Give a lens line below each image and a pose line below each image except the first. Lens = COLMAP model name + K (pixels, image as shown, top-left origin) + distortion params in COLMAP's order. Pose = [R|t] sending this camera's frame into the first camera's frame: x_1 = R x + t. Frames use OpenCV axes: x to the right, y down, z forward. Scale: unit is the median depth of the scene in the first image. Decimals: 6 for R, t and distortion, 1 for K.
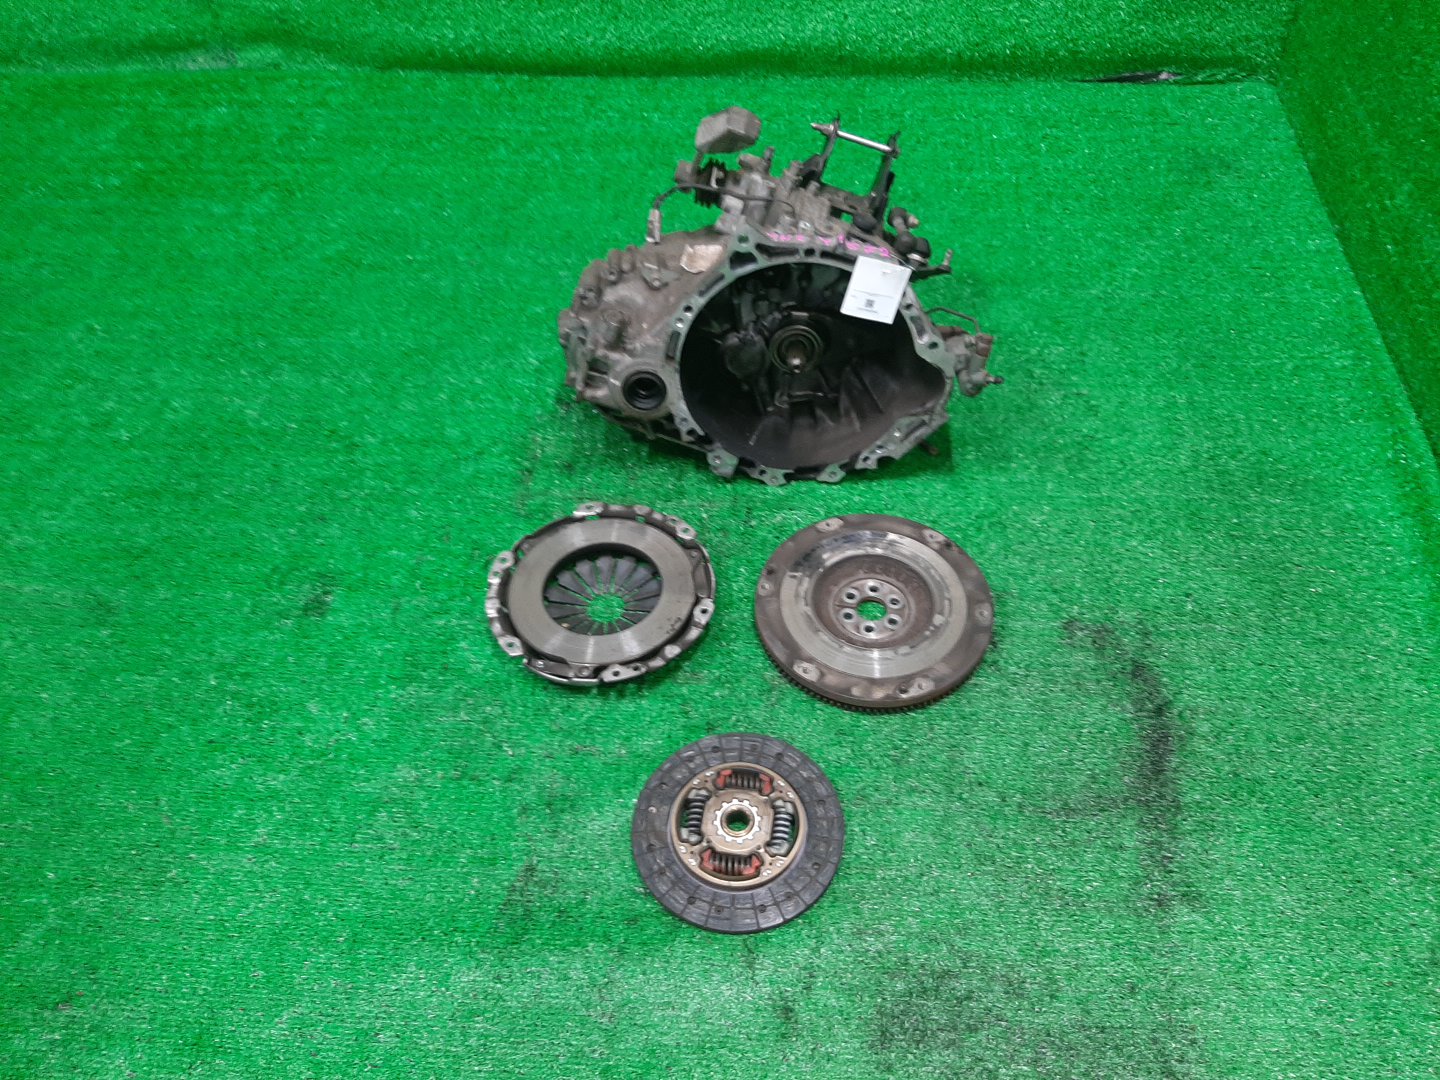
lens RADIAL K [[1087.1, 0, 720.0], [0, 1087.1, 540.0], [0, 0, 1]] dist [0.055968, 0.000269]
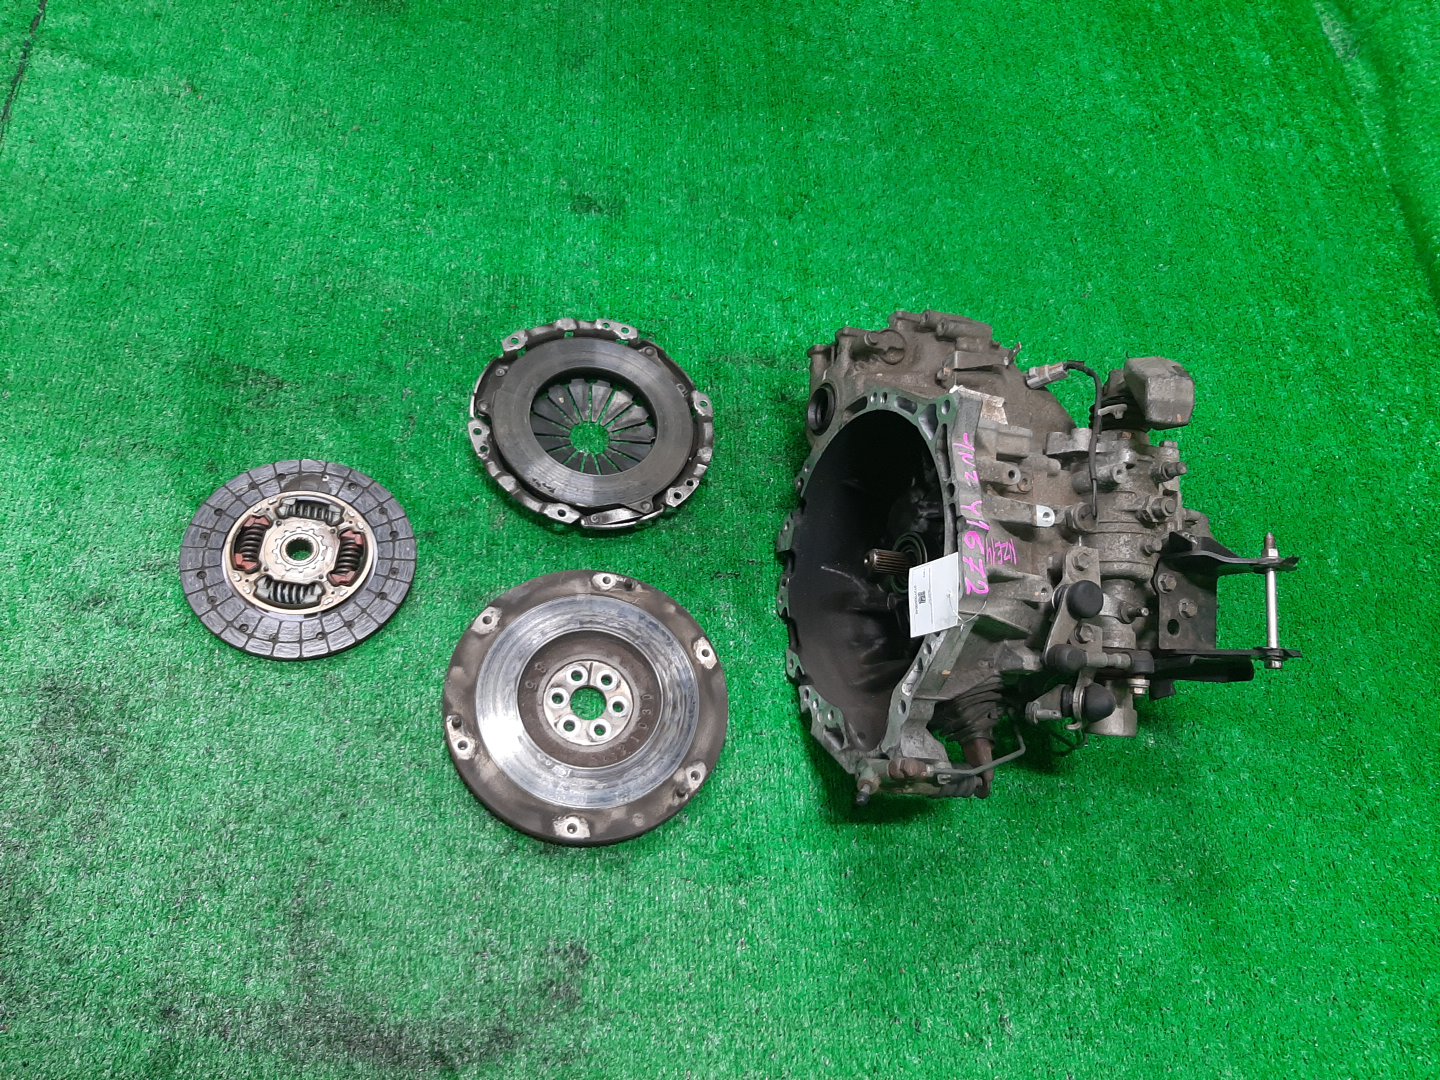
lens RADIAL K [[1089.5, 0, 720.0], [0, 1089.5, 540.0], [0, 0, 1]] dist [0.031588, -0.000905]
pose [[0.108468, 0.905465, -0.410327, 0.388428], [-0.891405, 0.271298, 0.363034, -0.371209], [0.440036, 0.326390, 0.836563, 0.311277]]
